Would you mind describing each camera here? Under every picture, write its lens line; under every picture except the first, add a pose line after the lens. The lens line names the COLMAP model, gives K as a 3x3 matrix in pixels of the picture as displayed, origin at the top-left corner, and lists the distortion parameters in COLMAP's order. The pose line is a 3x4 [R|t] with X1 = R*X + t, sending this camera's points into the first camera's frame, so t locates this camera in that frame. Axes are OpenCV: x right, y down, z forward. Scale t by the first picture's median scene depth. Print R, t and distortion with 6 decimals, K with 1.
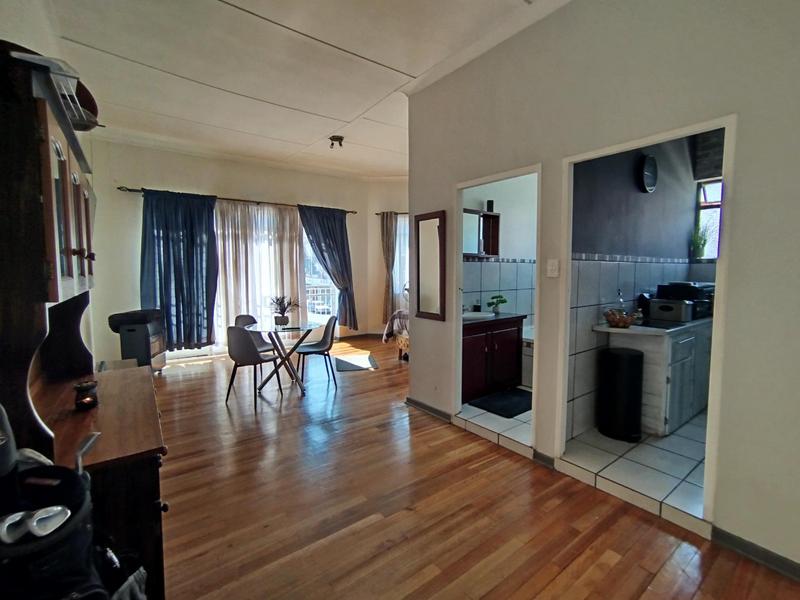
lens RADIAL K [[370.7, 0, 396.0], [0, 370.7, 296.6], [0, 0, 1]] dist [-0.024898, 0.016233]
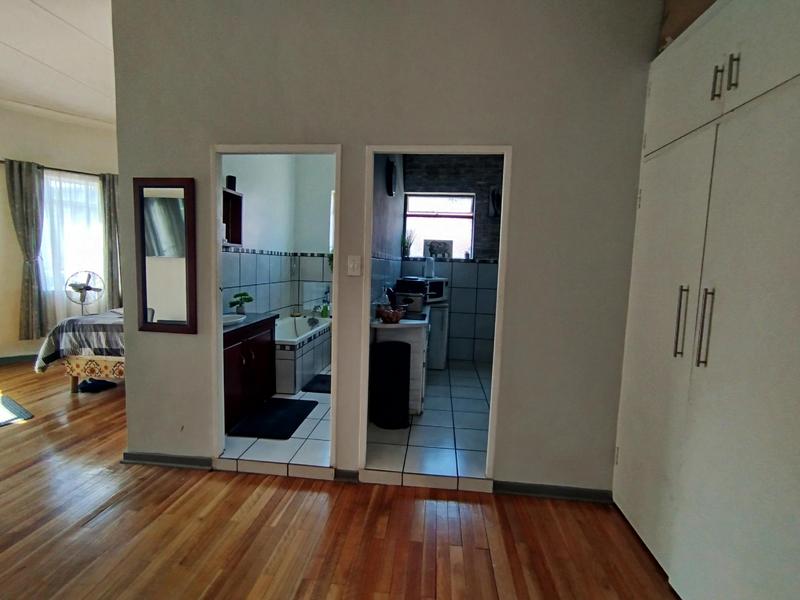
lens RADIAL K [[370.7, 0, 399.9], [0, 370.7, 295.6], [0, 0, 1]] dist [-0.024898, 0.016233]
pose [[0.674271, -0.039751, 0.737413, -0.104990], [0.020175, 0.999169, 0.035414, -0.020315], [-0.738208, -0.009001, 0.674513, 0.186891]]
